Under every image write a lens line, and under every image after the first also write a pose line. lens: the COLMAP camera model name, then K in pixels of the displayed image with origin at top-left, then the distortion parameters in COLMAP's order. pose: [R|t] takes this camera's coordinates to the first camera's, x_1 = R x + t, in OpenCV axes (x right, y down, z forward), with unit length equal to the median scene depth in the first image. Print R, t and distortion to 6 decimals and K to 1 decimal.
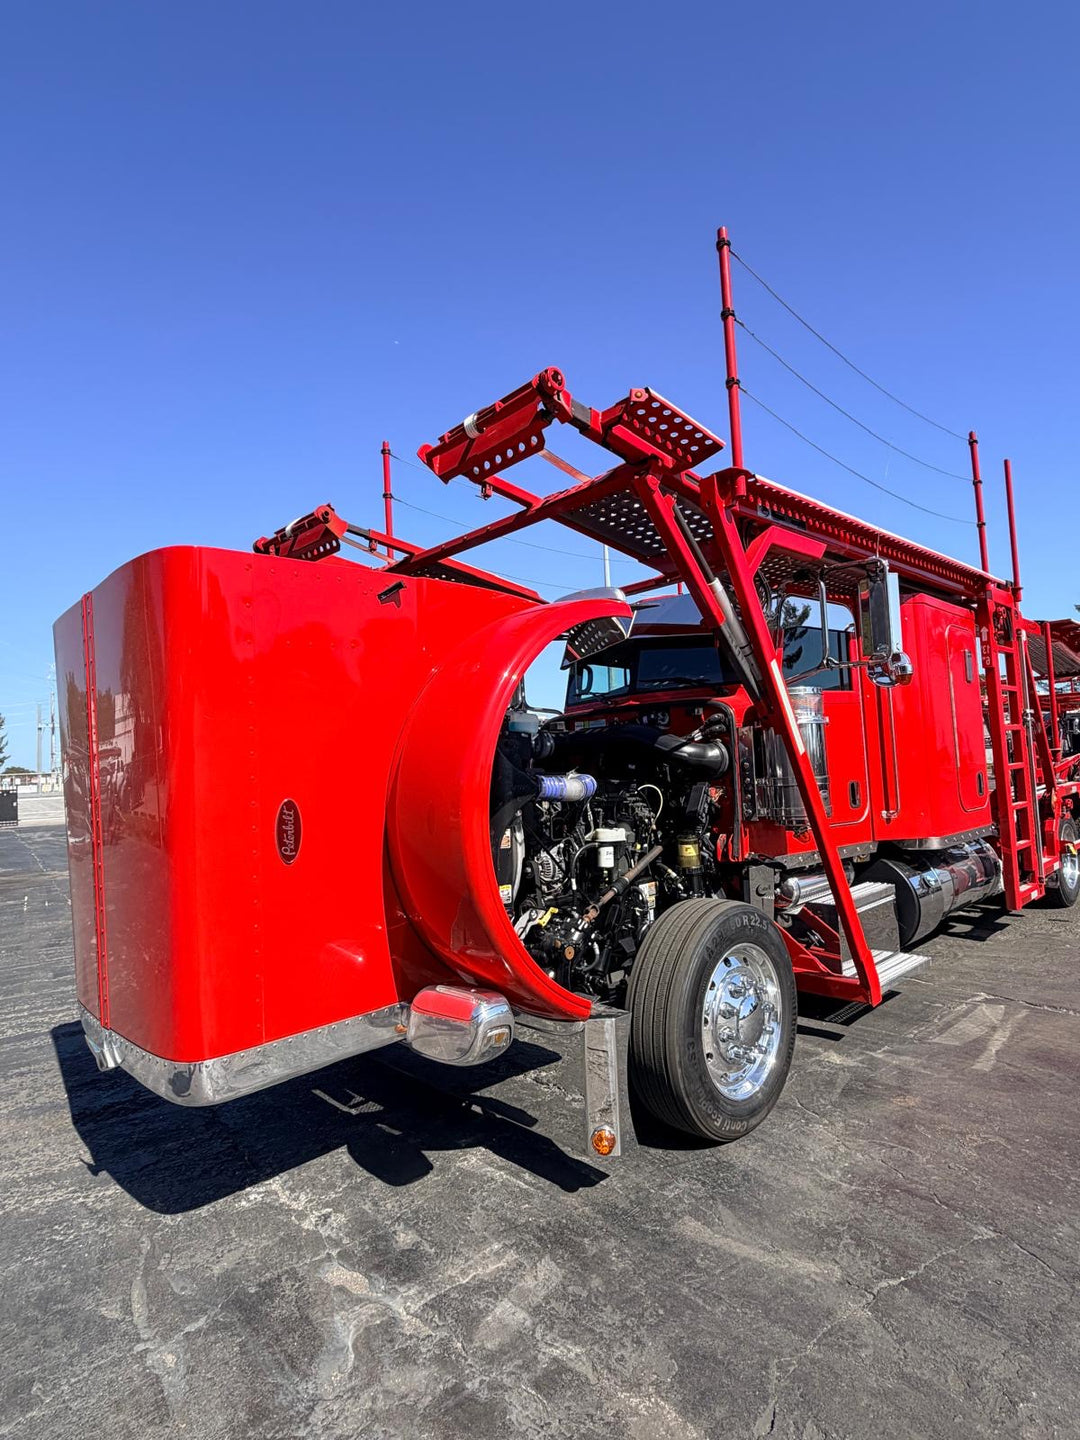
lens RADIAL K [[768.5, 0, 538.4], [0, 768.5, 715.9], [0, 0, 1]] dist [0.000500, -0.000518]
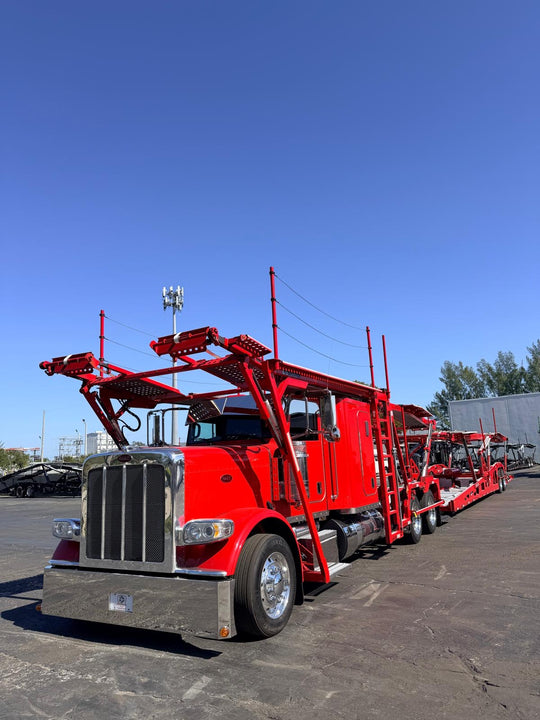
lens RADIAL K [[505.6, 0, 268.7], [0, 505.6, 350.6], [0, 0, 1]] dist [0.062086, -0.075832]
pose [[0.960120, 0.063930, 0.272181, -0.191939], [-0.018490, 0.985894, -0.166344, -0.053746], [-0.278976, 0.154678, 0.947759, -0.510460]]
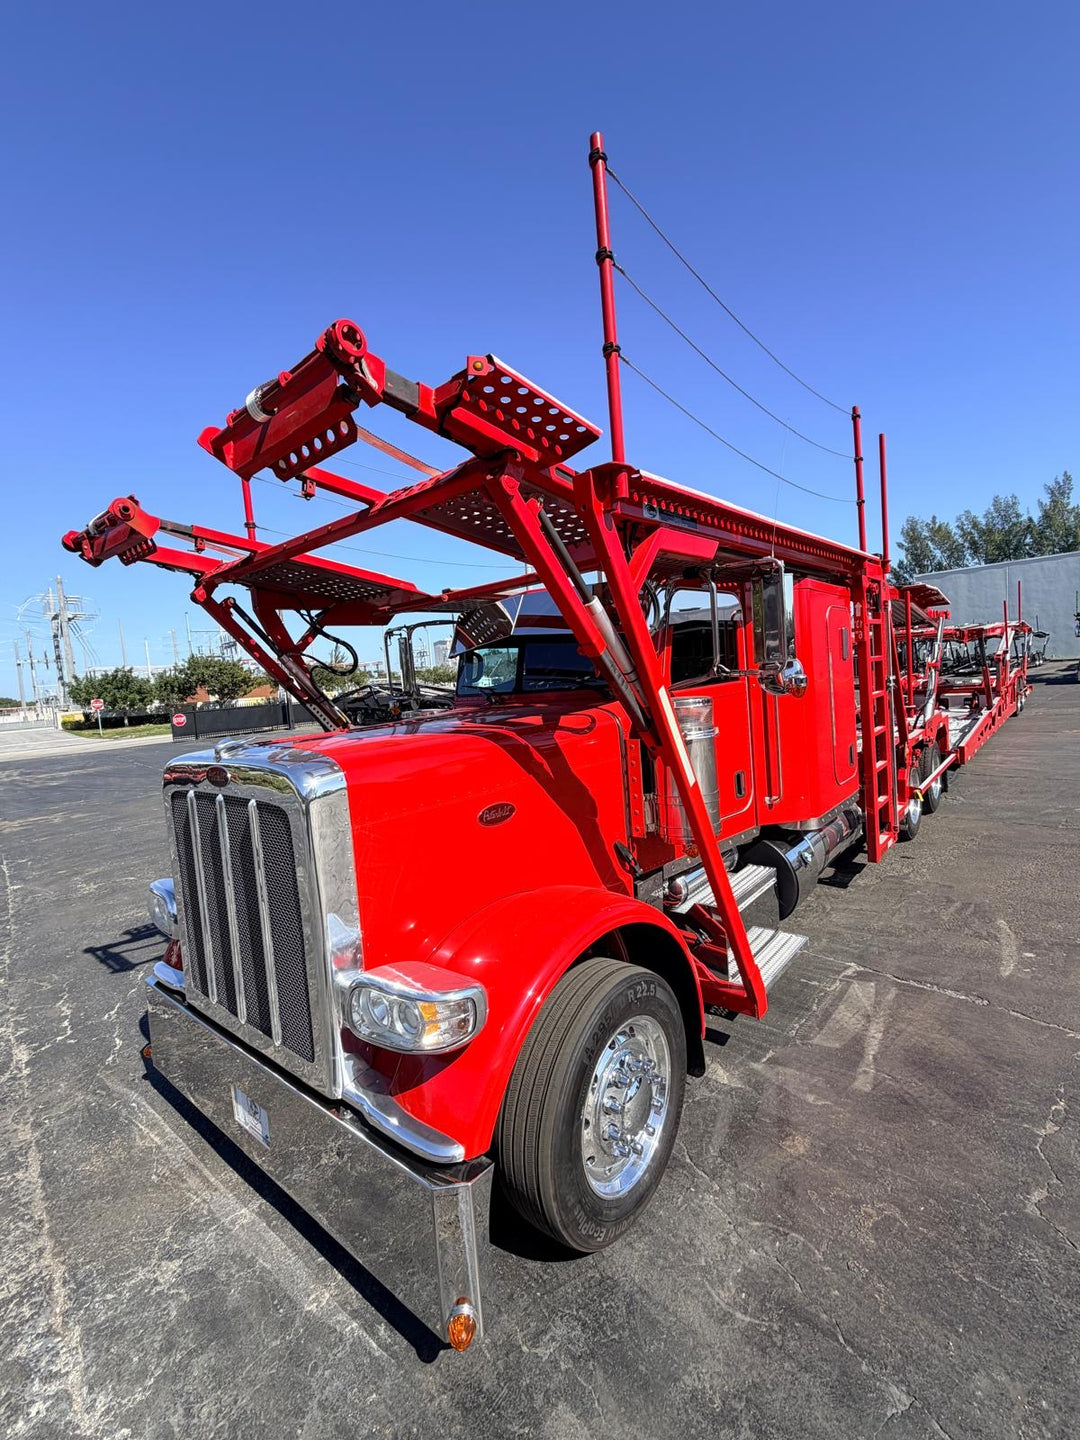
lens RADIAL K [[631.8, 0, 540.0], [0, 631.8, 720.0], [0, 0, 1]] dist [-0.000502, -0.000080]
pose [[0.993961, -0.039037, 0.102559, 0.082075], [0.025680, 0.991382, 0.128465, -0.117271], [-0.106689, -0.125055, 0.986397, 0.264911]]
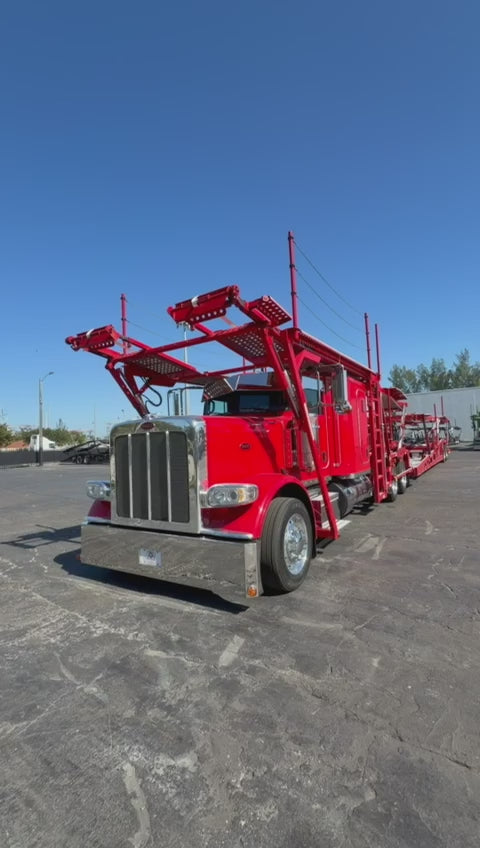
lens RADIAL K [[373.9, 0, 240.3], [0, 373.9, 419.1], [0, 0, 1]] dist [-0.000662, -0.000036]
pose [[0.971226, 0.019832, 0.237333, -0.170046], [-0.018137, 0.999792, -0.009326, -0.003224], [-0.237469, 0.004753, 0.971384, -0.130052]]
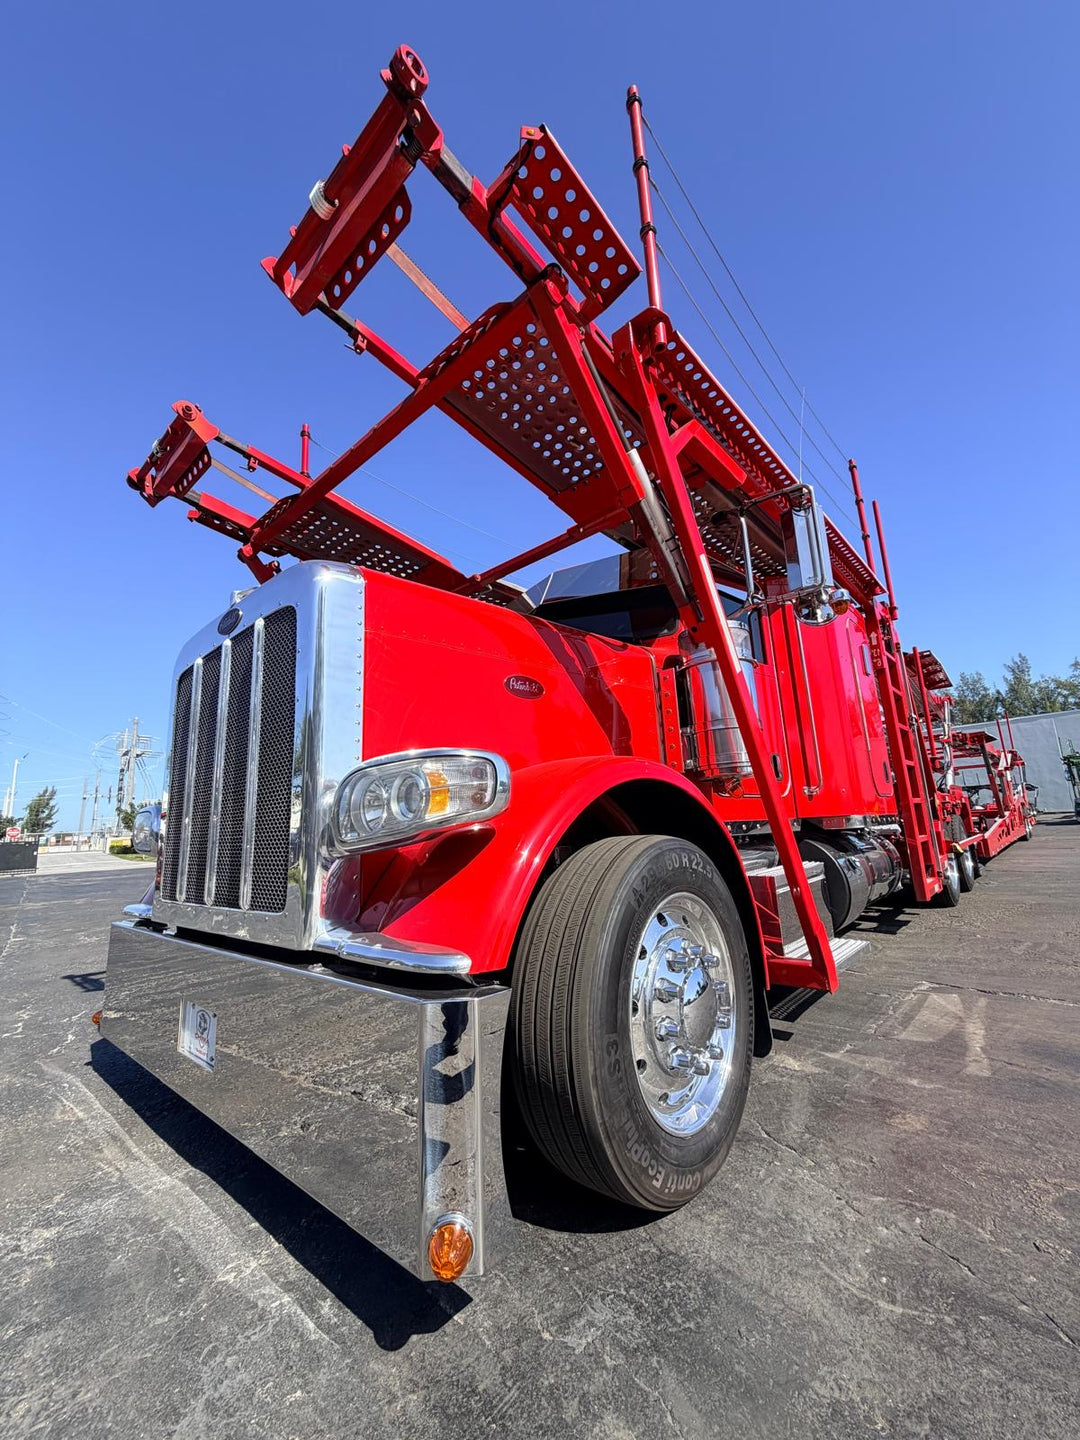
lens RADIAL K [[577.1, 0, 538.7], [0, 577.1, 713.4], [0, 0, 1]] dist [0.000721, -0.000123]
pose [[0.996968, 0.012386, 0.076817, 0.072545], [-0.001774, 0.990610, -0.136708, 0.163666], [-0.077789, 0.136157, 0.987628, 0.368279]]
